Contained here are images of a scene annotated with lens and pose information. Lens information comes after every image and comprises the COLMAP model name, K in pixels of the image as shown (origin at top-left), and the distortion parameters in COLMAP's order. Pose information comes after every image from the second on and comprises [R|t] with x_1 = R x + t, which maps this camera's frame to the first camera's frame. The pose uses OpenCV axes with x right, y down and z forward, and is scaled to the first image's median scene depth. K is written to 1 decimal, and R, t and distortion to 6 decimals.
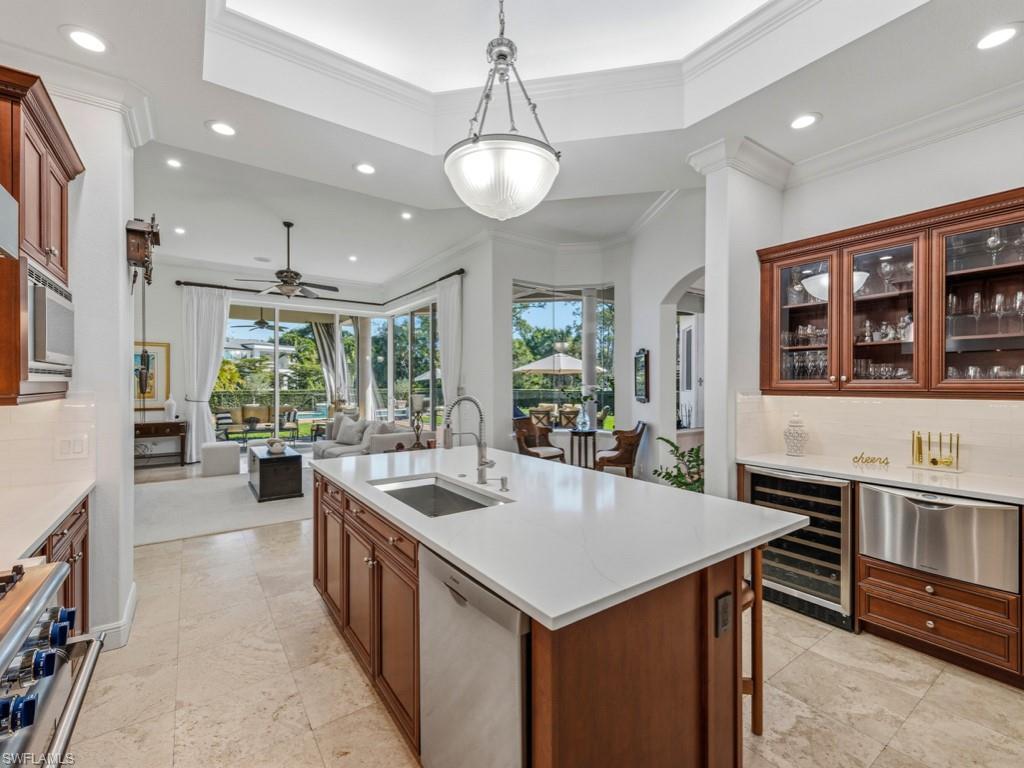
lens RADIAL K [[454.5, 0, 506.2], [0, 454.5, 384.2], [0, 0, 1]] dist [0.019156, -0.001304]
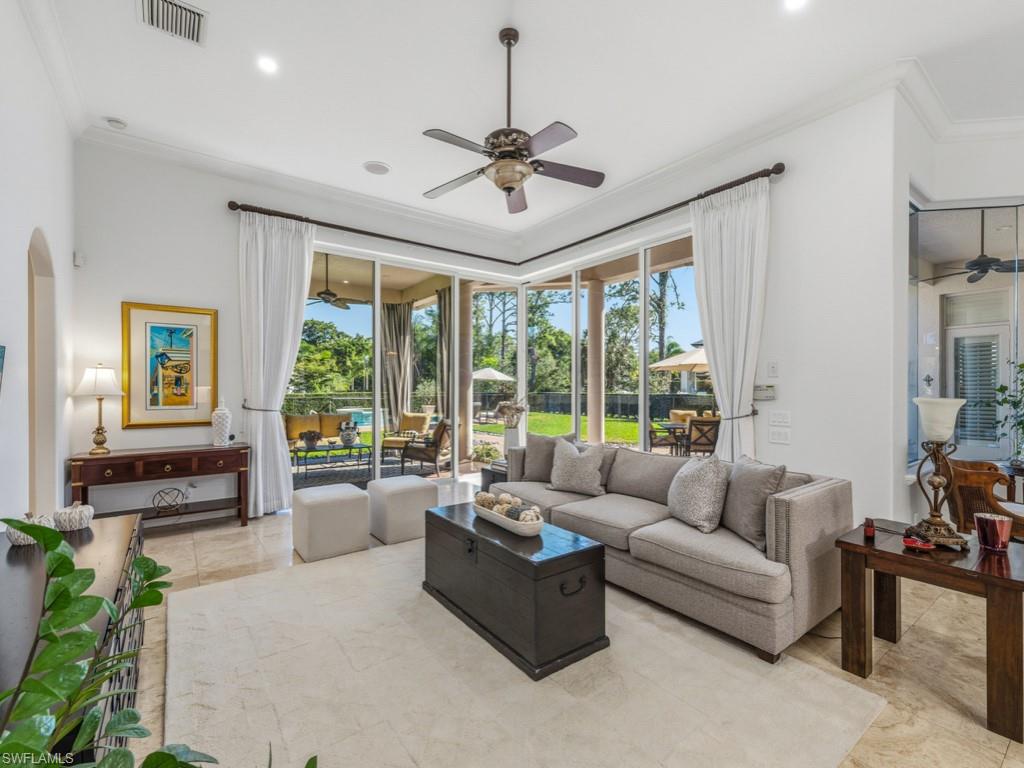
lens RADIAL K [[454.5, 0, 505.0], [0, 454.5, 386.5], [0, 0, 1]] dist [0.019156, -0.001304]
pose [[0.999704, 0.000620, 0.024326, -0.328863], [-0.000533, 0.999993, -0.003568, 0.008190], [-0.024328, 0.003554, 0.999698, 0.353698]]
